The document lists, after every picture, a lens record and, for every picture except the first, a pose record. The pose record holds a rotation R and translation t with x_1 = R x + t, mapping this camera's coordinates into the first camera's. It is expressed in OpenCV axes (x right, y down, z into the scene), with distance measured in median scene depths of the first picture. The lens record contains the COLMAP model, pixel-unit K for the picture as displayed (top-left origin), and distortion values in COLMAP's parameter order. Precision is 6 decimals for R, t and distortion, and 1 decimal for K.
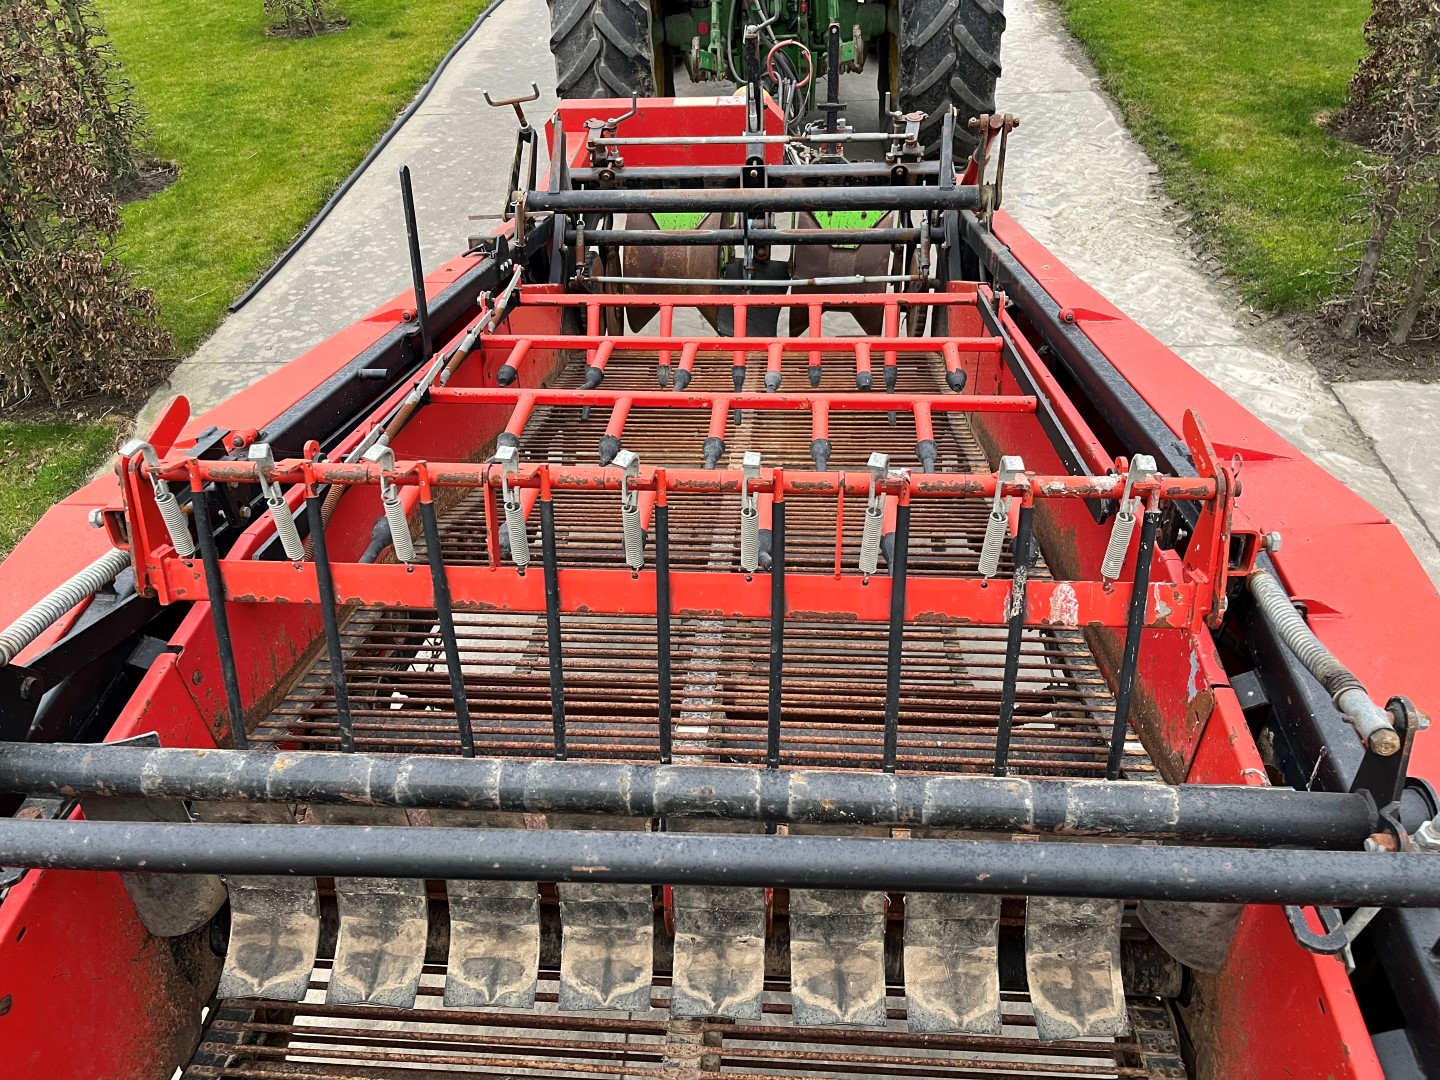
lens RADIAL K [[1083.4, 0, 706.9], [0, 1083.4, 542.4], [0, 0, 1]] dist [0.088597, -0.116034]
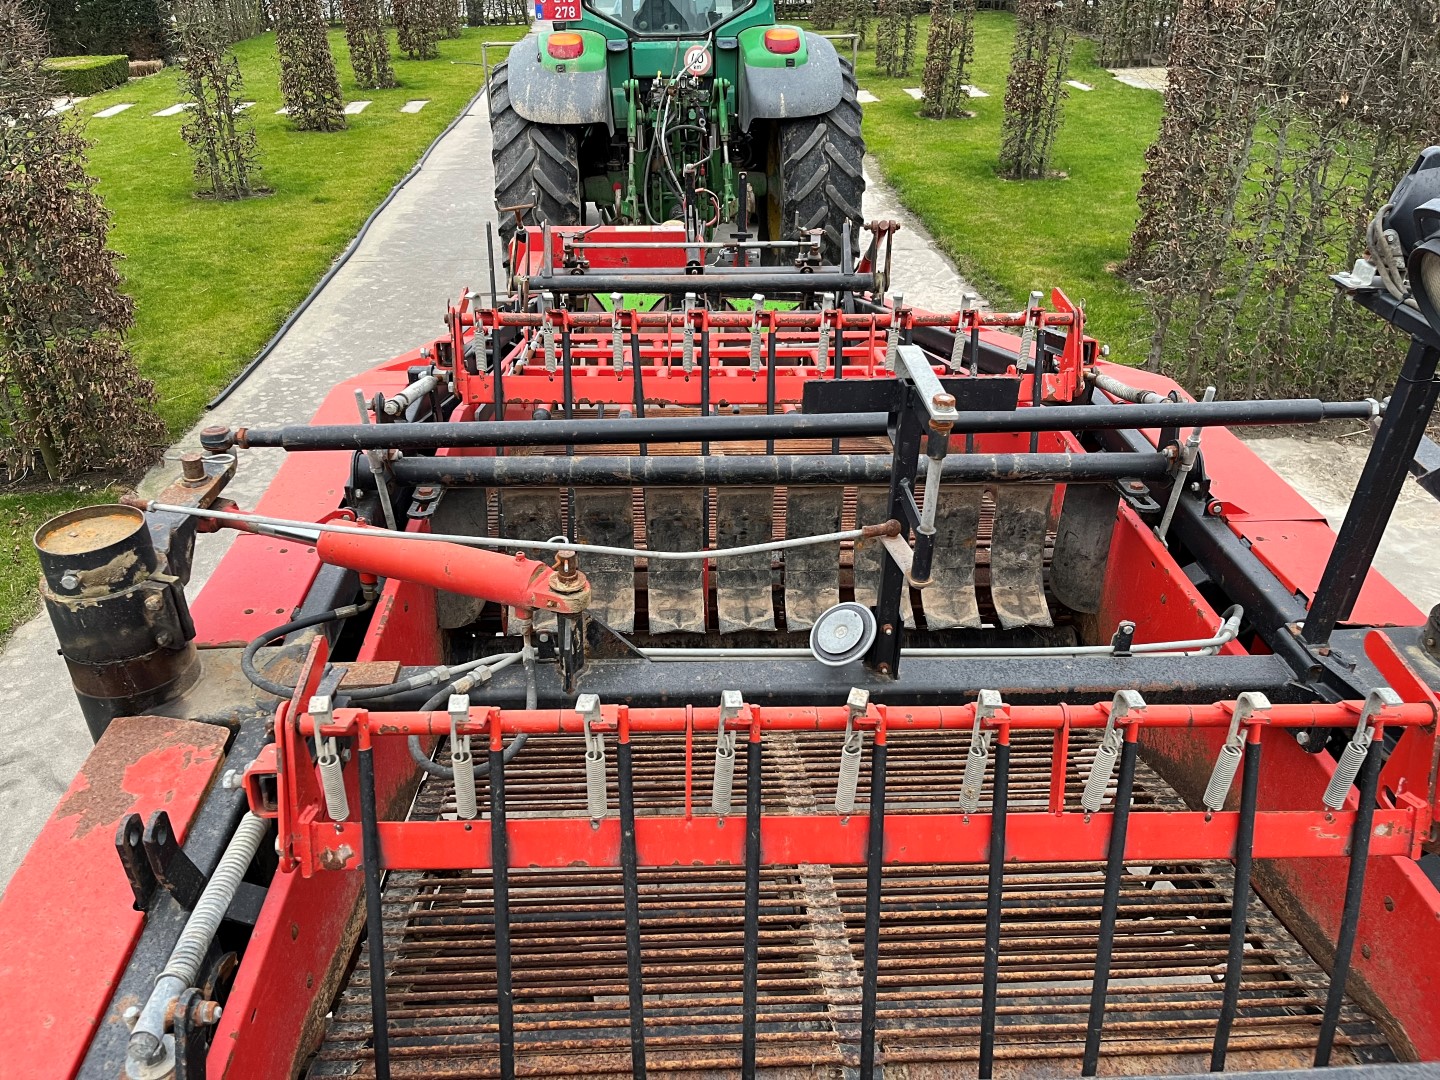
lens RADIAL K [[1083.4, 0, 706.9], [0, 1083.4, 542.4], [0, 0, 1]] dist [0.088597, -0.116034]
pose [[0.991062, -0.020699, 0.131784, -0.079836], [0.041614, 0.986563, -0.157993, 0.119433], [-0.126743, 0.162065, 0.978607, -0.132789]]
